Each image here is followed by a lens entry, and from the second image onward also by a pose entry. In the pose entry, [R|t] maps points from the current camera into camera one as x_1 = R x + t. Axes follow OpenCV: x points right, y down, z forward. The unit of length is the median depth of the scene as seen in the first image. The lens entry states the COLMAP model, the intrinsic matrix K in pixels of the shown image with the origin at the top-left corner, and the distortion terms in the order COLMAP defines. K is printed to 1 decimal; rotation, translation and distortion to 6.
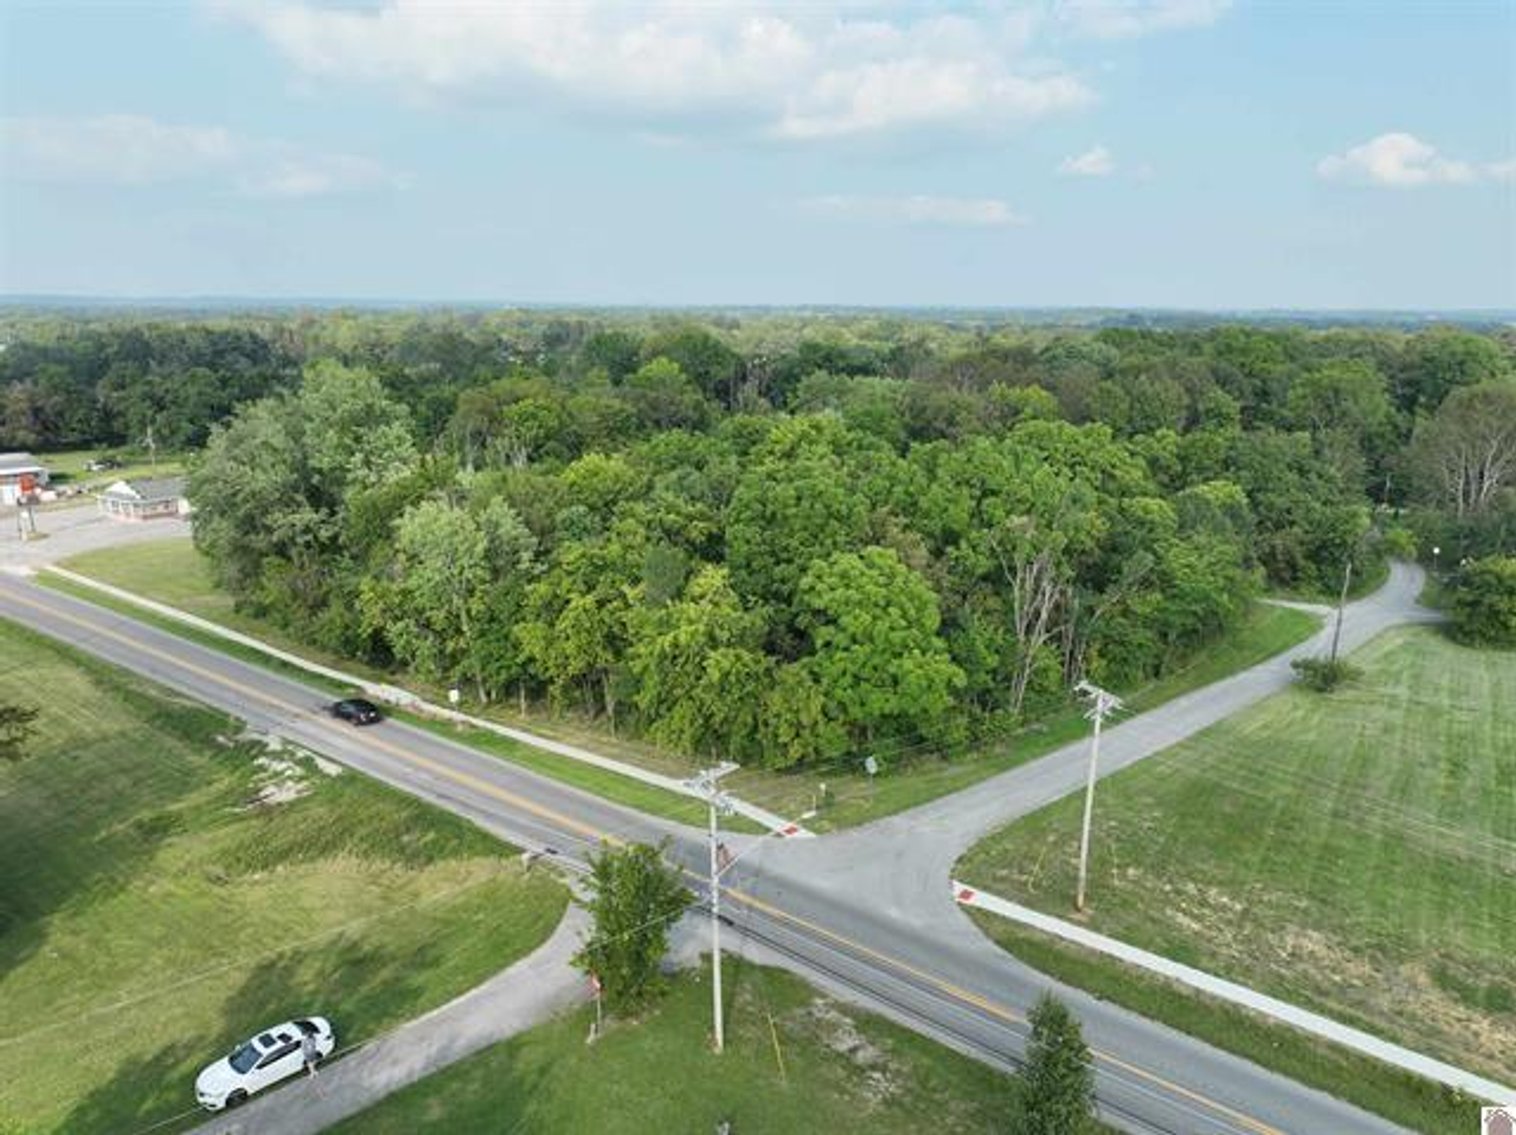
lens RADIAL K [[1045.2, 0, 771.3], [0, 1045.2, 572.3], [0, 0, 1]] dist [-0.009778, 0.011327]
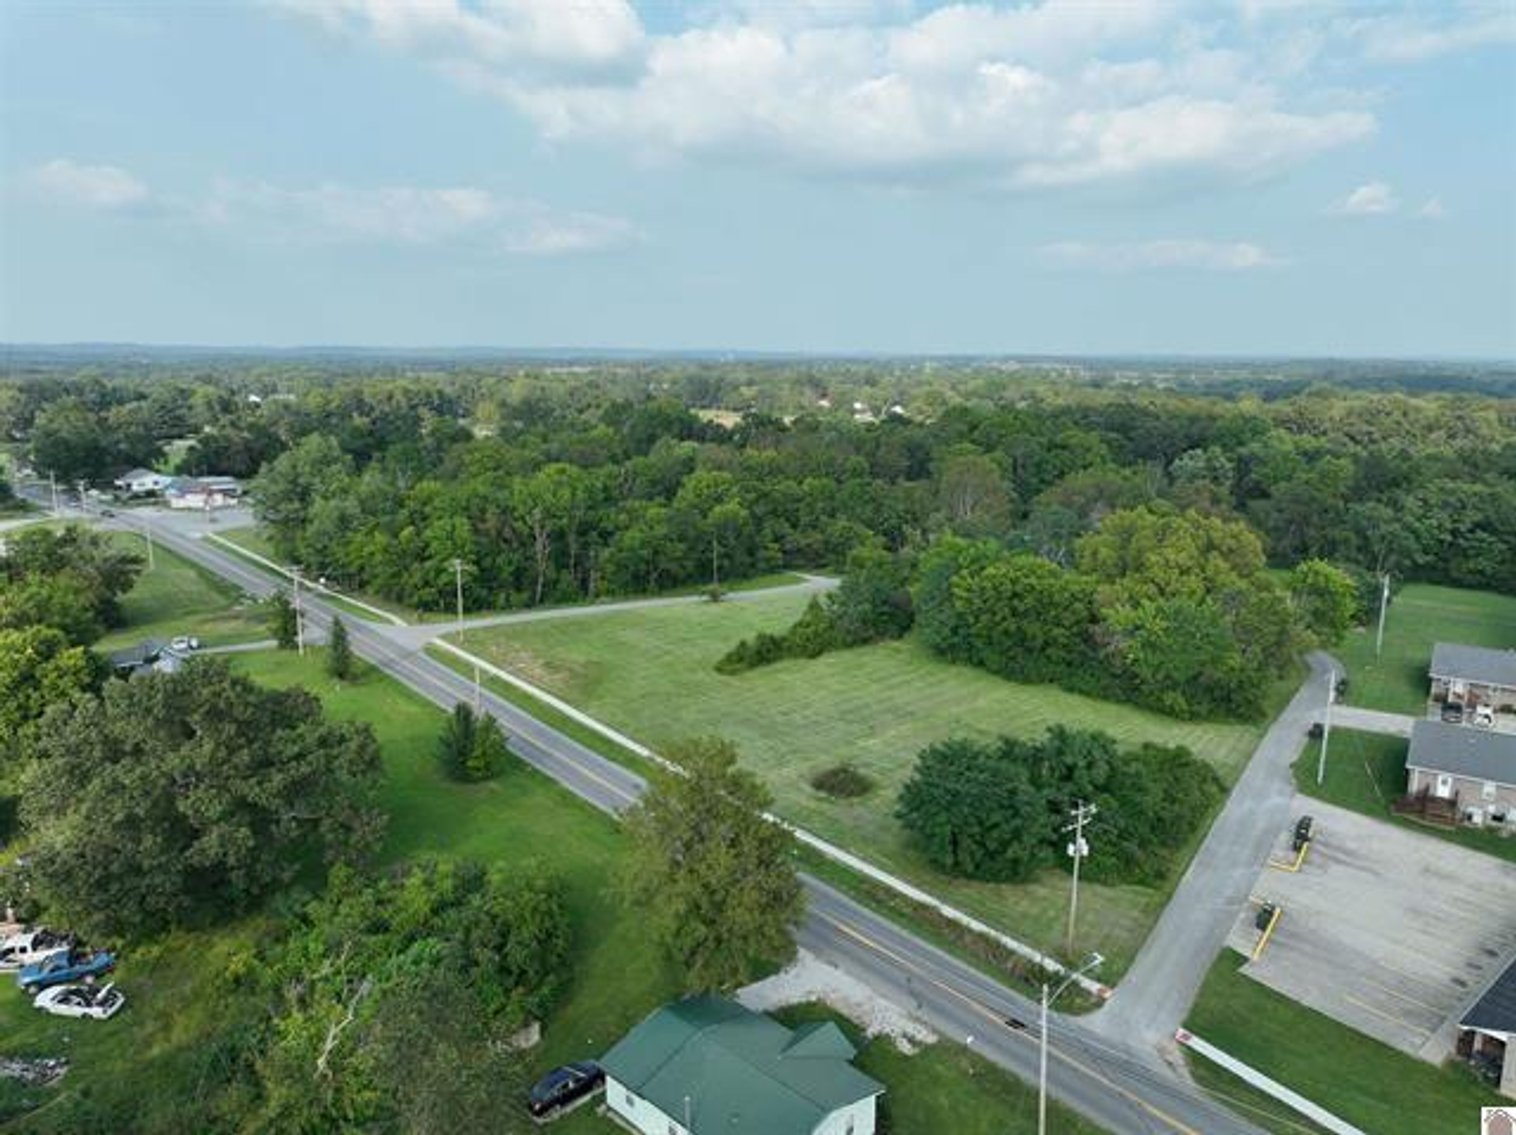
lens RADIAL K [[1070.0, 0, 759.3], [0, 1070.0, 566.2], [0, 0, 1]] dist [-0.004886, 0.000202]
pose [[0.974751, 0.043493, -0.219019, 1.100253], [-0.055151, 0.997352, -0.047398, 0.138388], [0.216378, 0.058280, 0.974569, -1.048654]]
